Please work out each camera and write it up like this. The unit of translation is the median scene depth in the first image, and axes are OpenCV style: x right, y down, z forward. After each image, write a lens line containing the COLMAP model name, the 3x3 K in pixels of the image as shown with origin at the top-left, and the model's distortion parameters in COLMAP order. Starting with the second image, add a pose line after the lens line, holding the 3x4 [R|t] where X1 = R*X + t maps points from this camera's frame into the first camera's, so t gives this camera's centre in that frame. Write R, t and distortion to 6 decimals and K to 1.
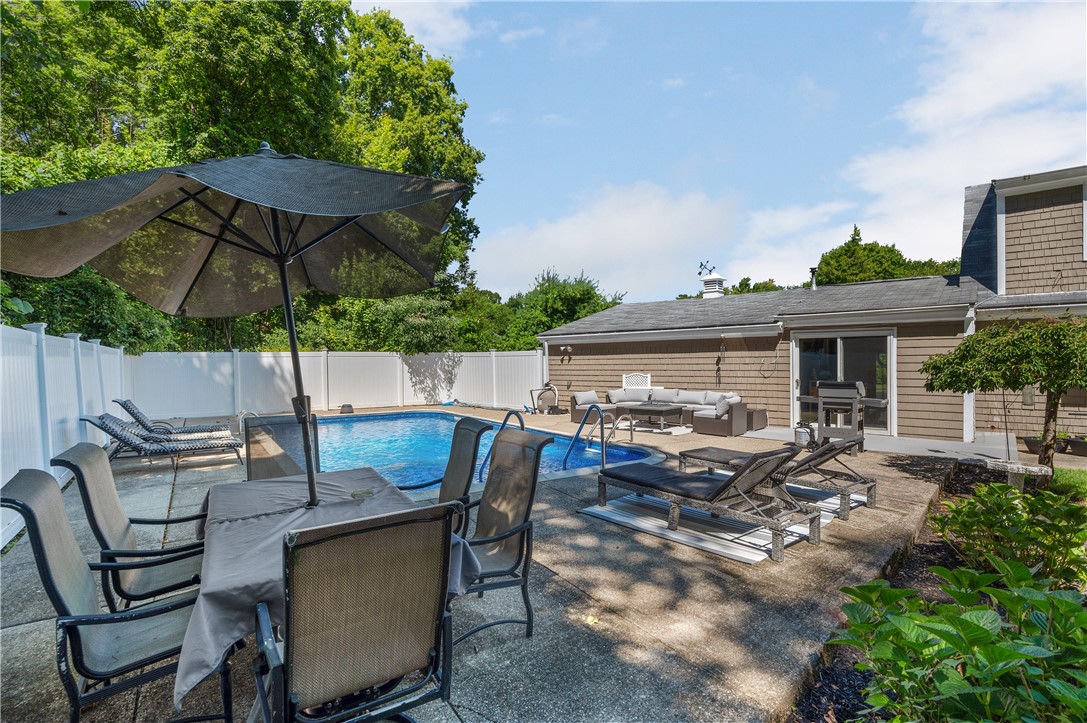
lens RADIAL K [[530.3, 0, 539.3], [0, 530.3, 363.9], [0, 0, 1]] dist [0.013307, -0.000490]
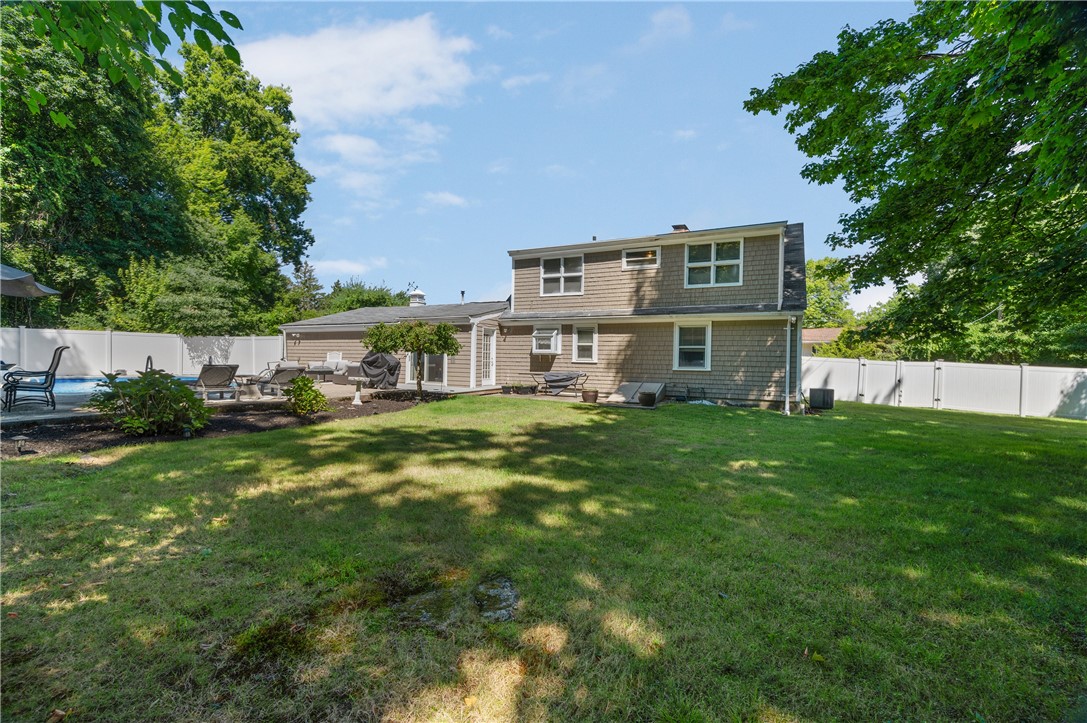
lens RADIAL K [[464.8, 0, 523.5], [0, 464.8, 364.2], [0, 0, 1]] dist [0.000203, 0.001751]
pose [[0.971229, 0.024988, 0.236832, 0.282781], [-0.026638, 0.999638, 0.003768, 0.023936], [-0.236652, -0.009969, 0.971543, -0.321974]]
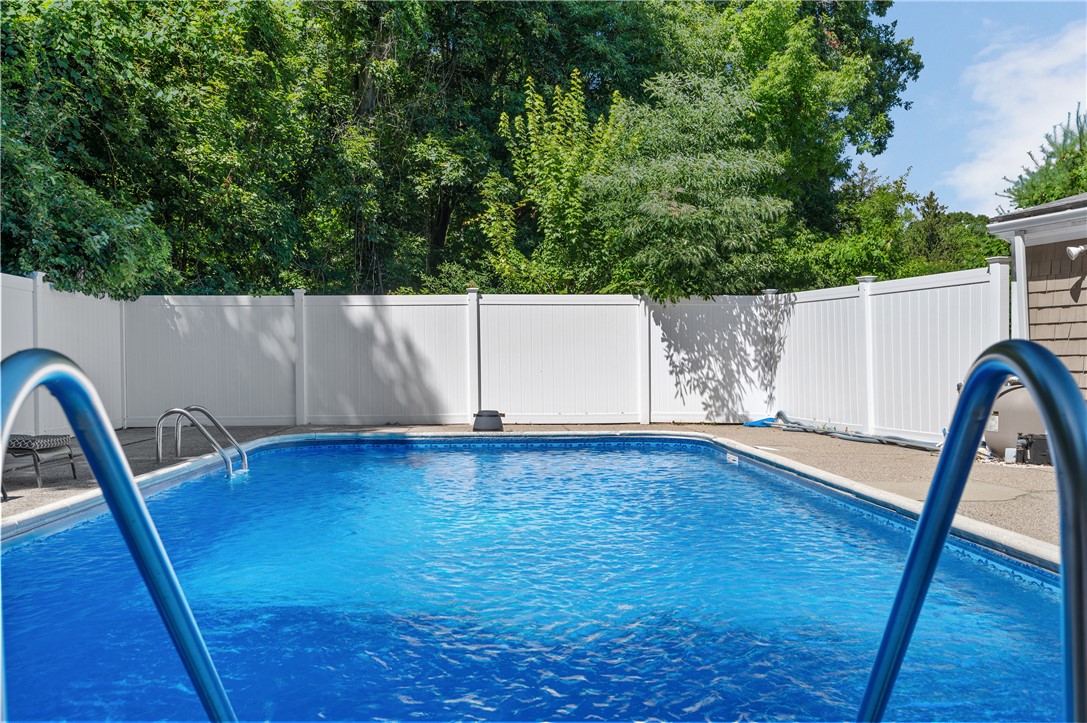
lens RADIAL K [[954.9, 0, 539.6], [0, 954.9, 365.1], [0, 0, 1]] dist [0.007508, 0.005850]
pose [[0.869459, 0.009109, -0.493920, 0.037809], [-0.005766, 0.999949, 0.008291, 0.026543], [0.493971, -0.004361, 0.869468, 0.281360]]
